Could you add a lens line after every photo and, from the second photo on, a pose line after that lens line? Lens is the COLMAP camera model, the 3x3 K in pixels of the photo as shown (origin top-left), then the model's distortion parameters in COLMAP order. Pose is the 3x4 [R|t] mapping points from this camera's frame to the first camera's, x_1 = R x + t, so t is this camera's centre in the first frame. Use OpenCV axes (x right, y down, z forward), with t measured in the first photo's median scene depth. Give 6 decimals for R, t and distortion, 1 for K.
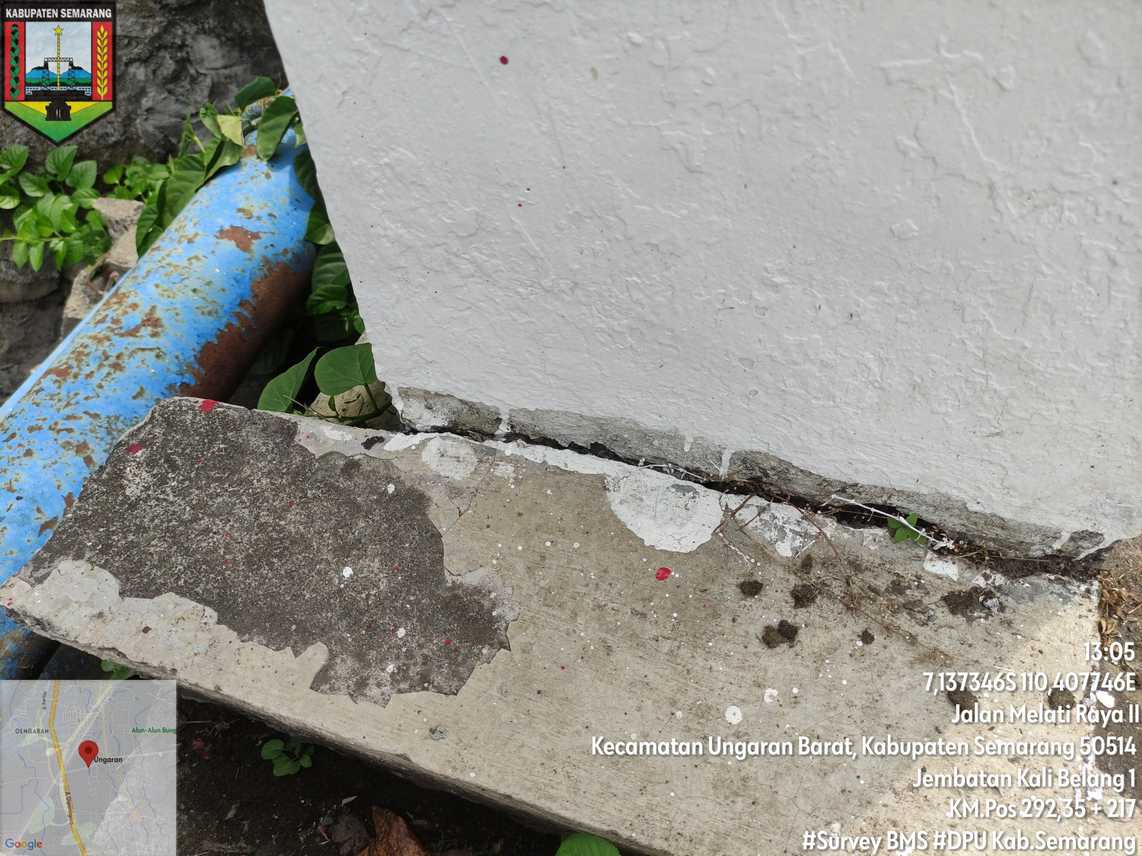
lens RADIAL K [[842.8, 0, 572.9], [0, 842.8, 427.8], [0, 0, 1]] dist [0.060715, -0.074429]
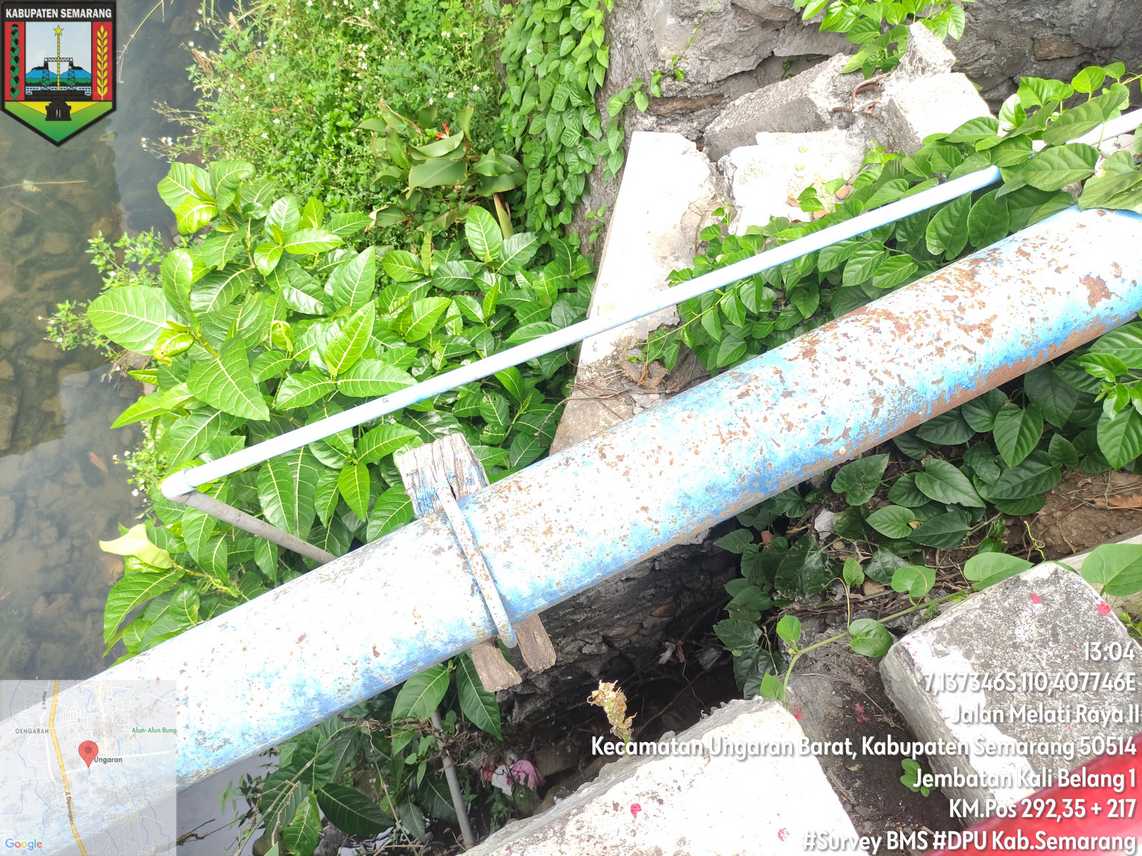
lens RADIAL K [[842.8, 0, 572.9], [0, 842.8, 427.8], [0, 0, 1]] dist [0.060715, -0.074429]
pose [[0.692494, 0.679406, -0.242609, -0.472522], [-0.571224, 0.721783, 0.390811, -0.146050], [0.440630, -0.132050, 0.887923, -0.231199]]
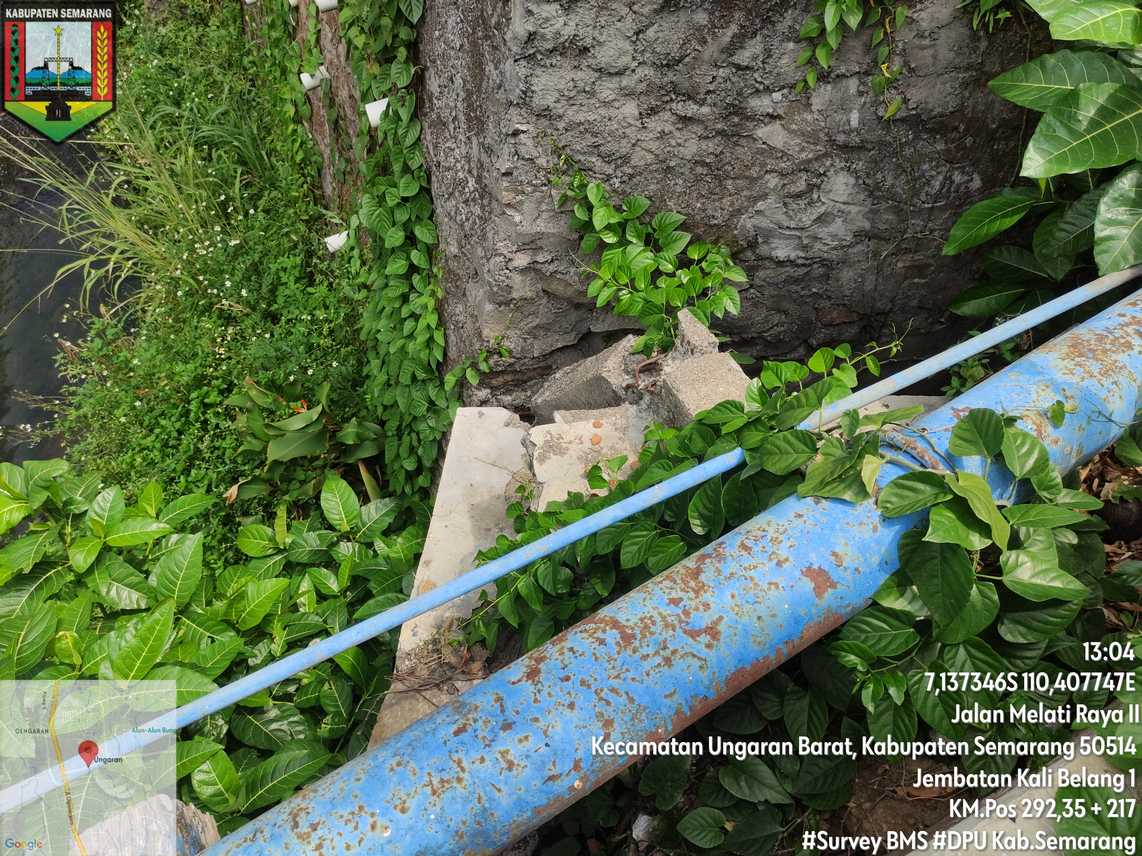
lens RADIAL K [[842.8, 0, 572.9], [0, 842.8, 427.8], [0, 0, 1]] dist [0.060715, -0.074429]
pose [[0.765660, 0.543582, -0.343925, -0.373156], [-0.537072, 0.834481, 0.123266, -0.346821], [0.354004, 0.090332, 0.930871, -0.067380]]
